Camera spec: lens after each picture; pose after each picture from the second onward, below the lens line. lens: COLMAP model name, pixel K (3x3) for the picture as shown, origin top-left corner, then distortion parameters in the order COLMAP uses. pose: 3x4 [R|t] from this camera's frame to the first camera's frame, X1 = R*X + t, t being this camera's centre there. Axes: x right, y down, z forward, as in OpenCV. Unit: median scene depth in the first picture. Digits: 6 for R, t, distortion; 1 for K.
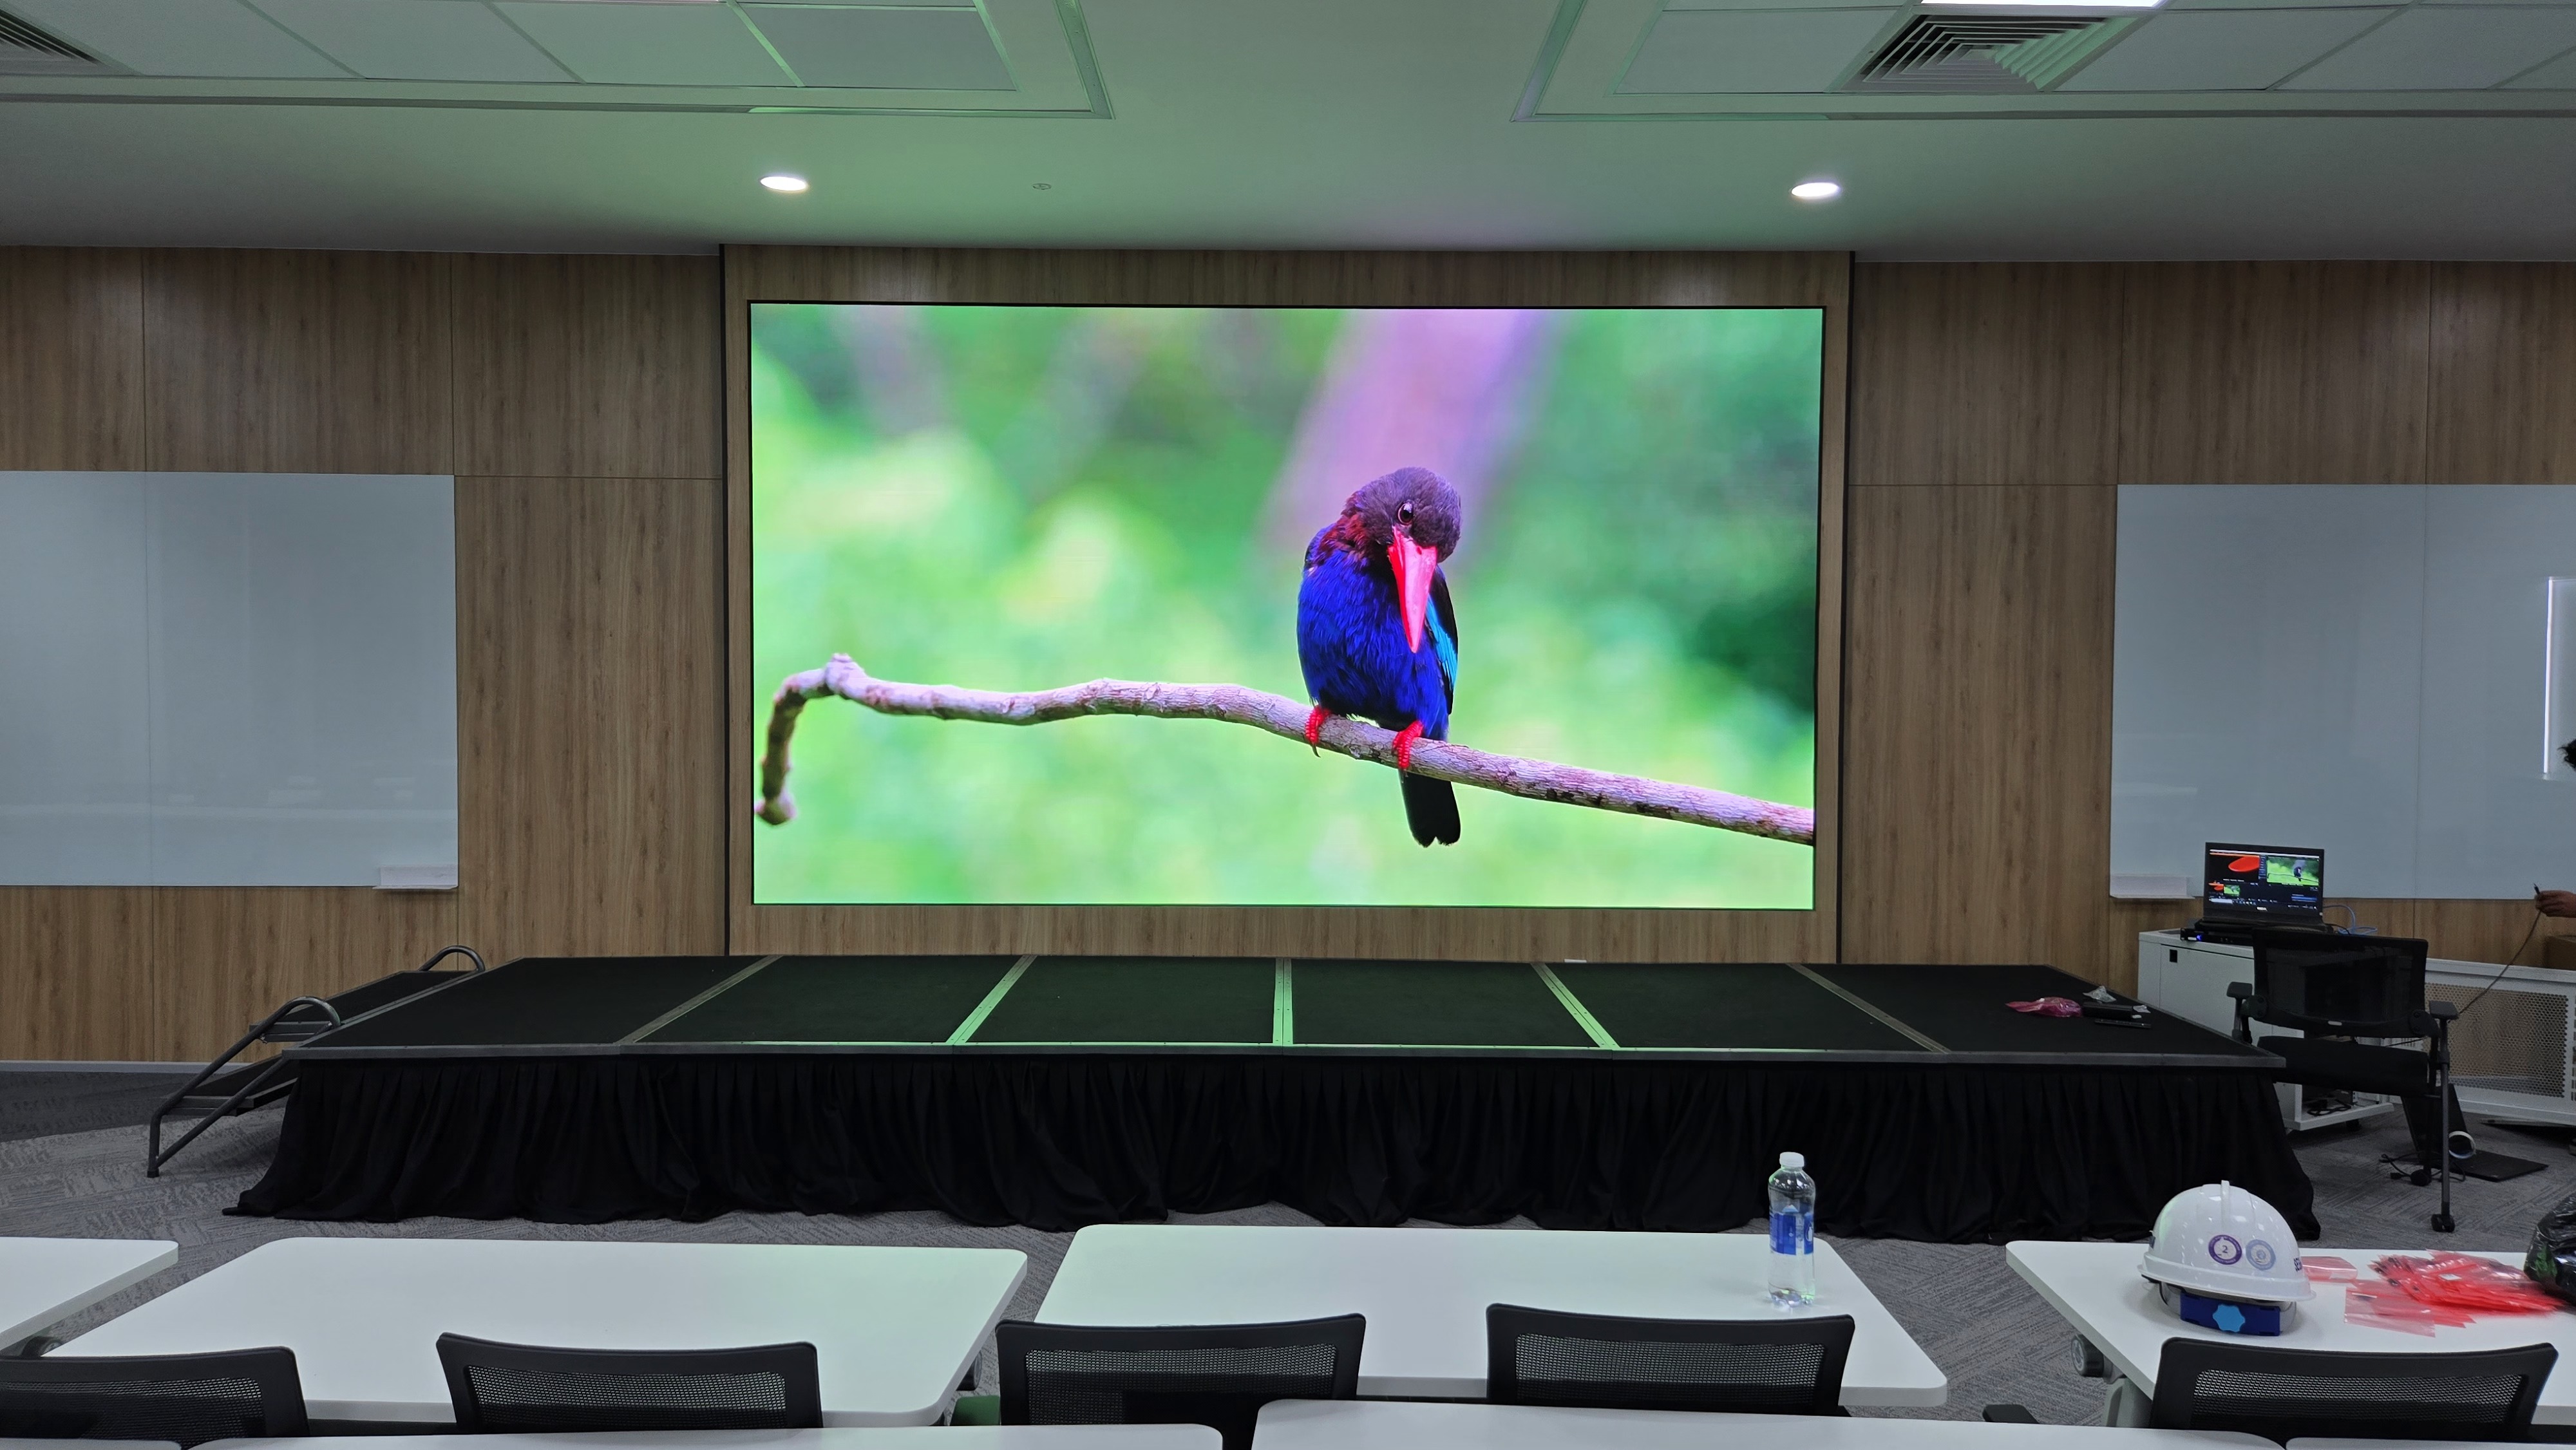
lens RADIAL K [[1721.1, 0, 1277.6], [0, 1721.1, 733.8], [0, 0, 1]] dist [0.069828, -0.057405]
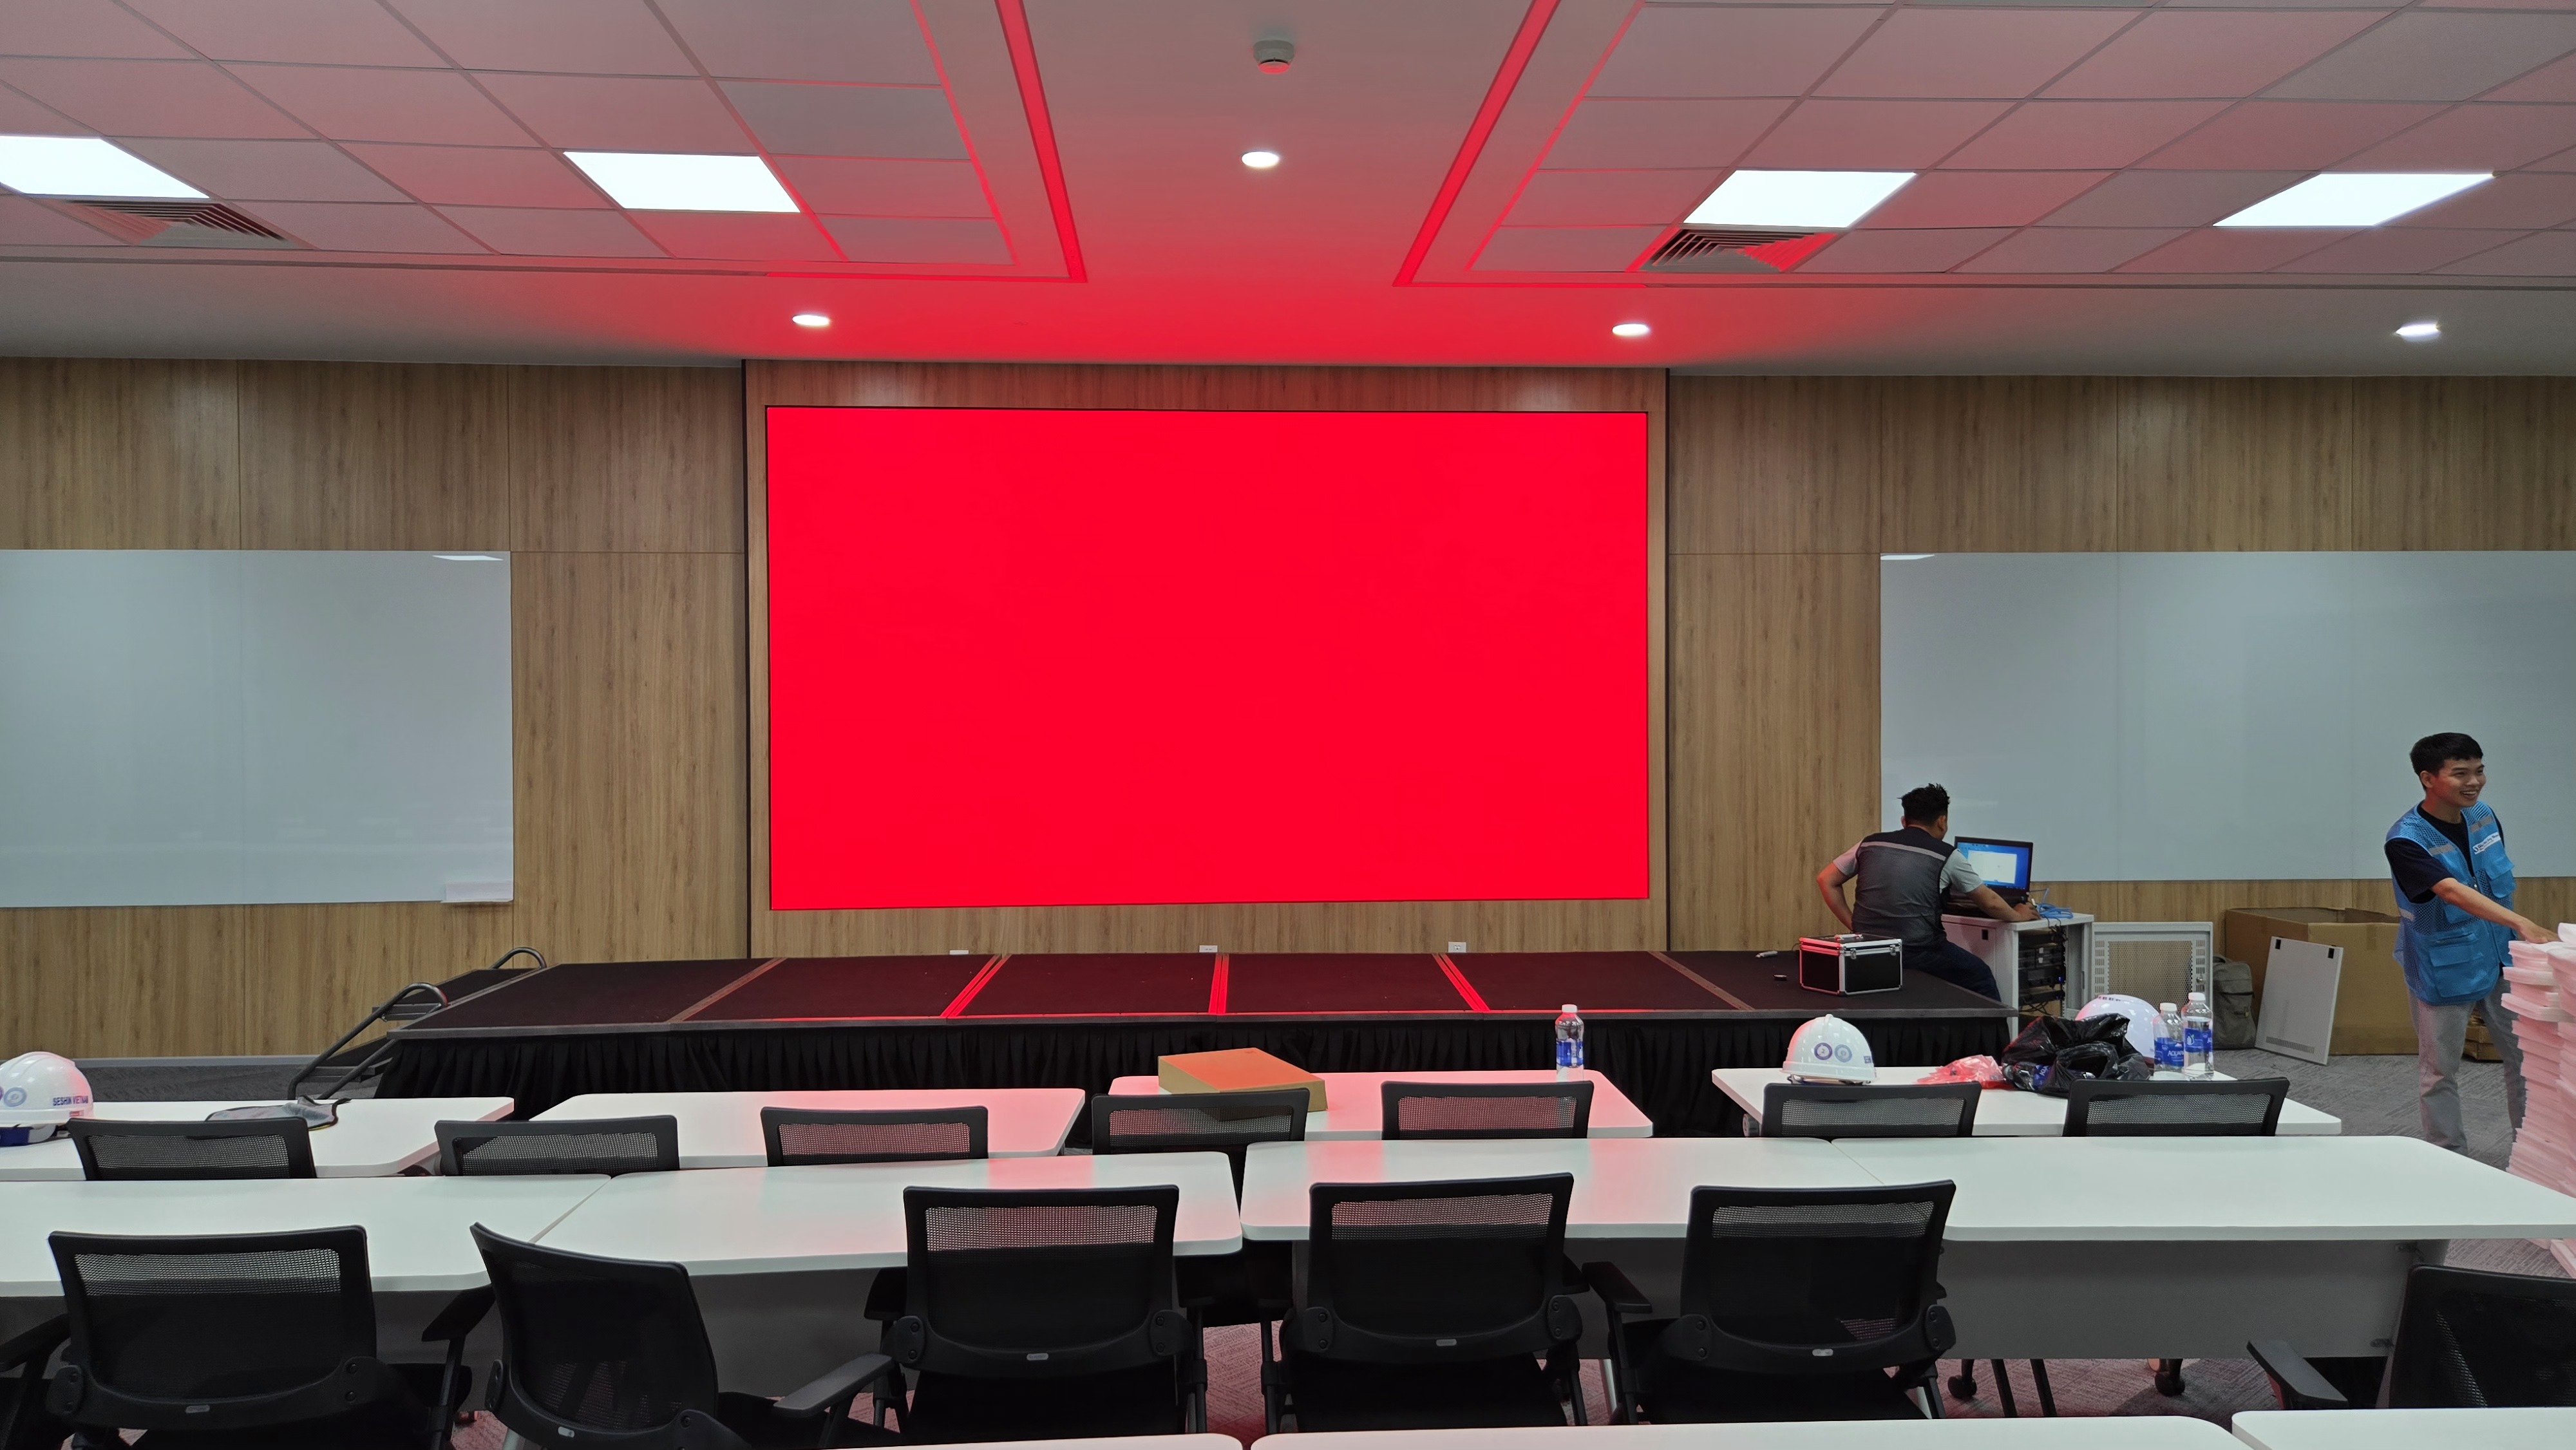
lens RADIAL K [[1727.4, 0, 1288.0], [0, 1727.4, 725.0], [0, 0, 1]] dist [0.069078, -0.058555]
pose [[0.997865, -0.011331, 0.064325, -0.023638], [0.013005, 0.999586, -0.025667, 0.006754], [-0.064008, 0.026449, 0.997599, -0.213198]]
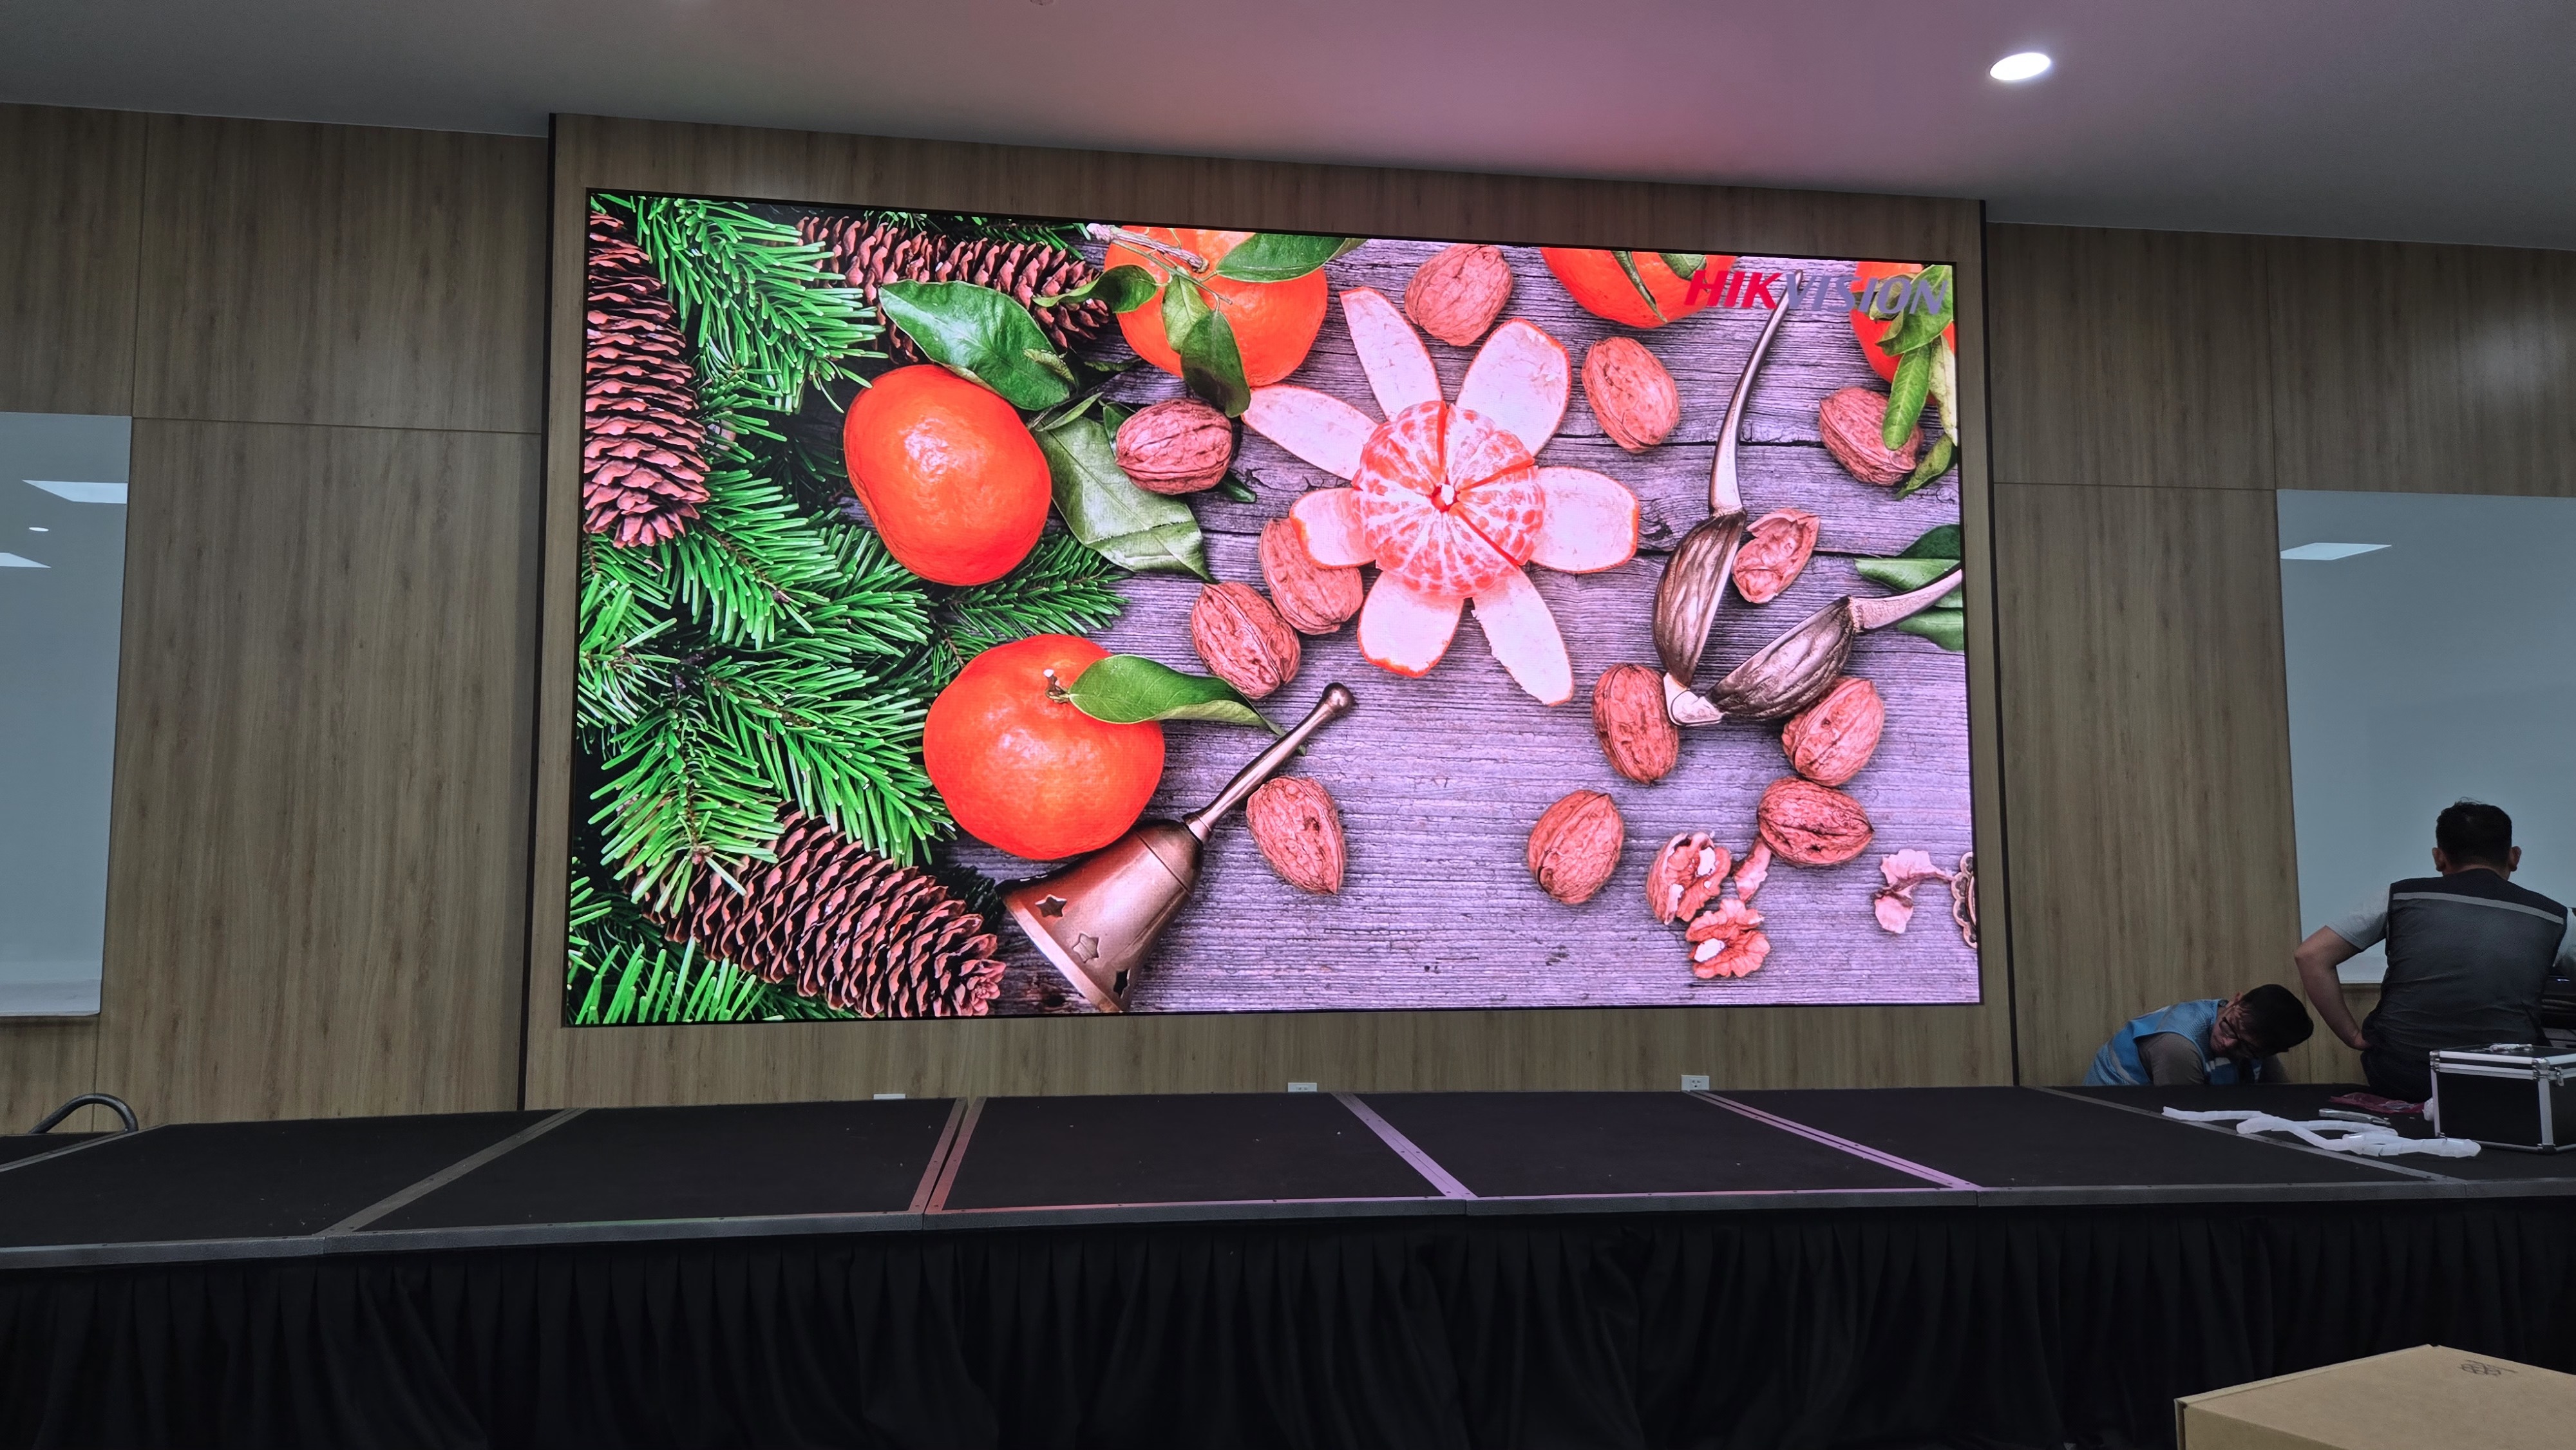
lens RADIAL K [[1721.1, 0, 1277.6], [0, 1721.1, 733.8], [0, 0, 1]] dist [0.069828, -0.057405]
pose [[0.988180, 0.003653, 0.153255, -0.125962], [0.014306, 0.993156, -0.115916, 0.066028], [-0.152630, 0.116739, 0.981364, 0.254840]]
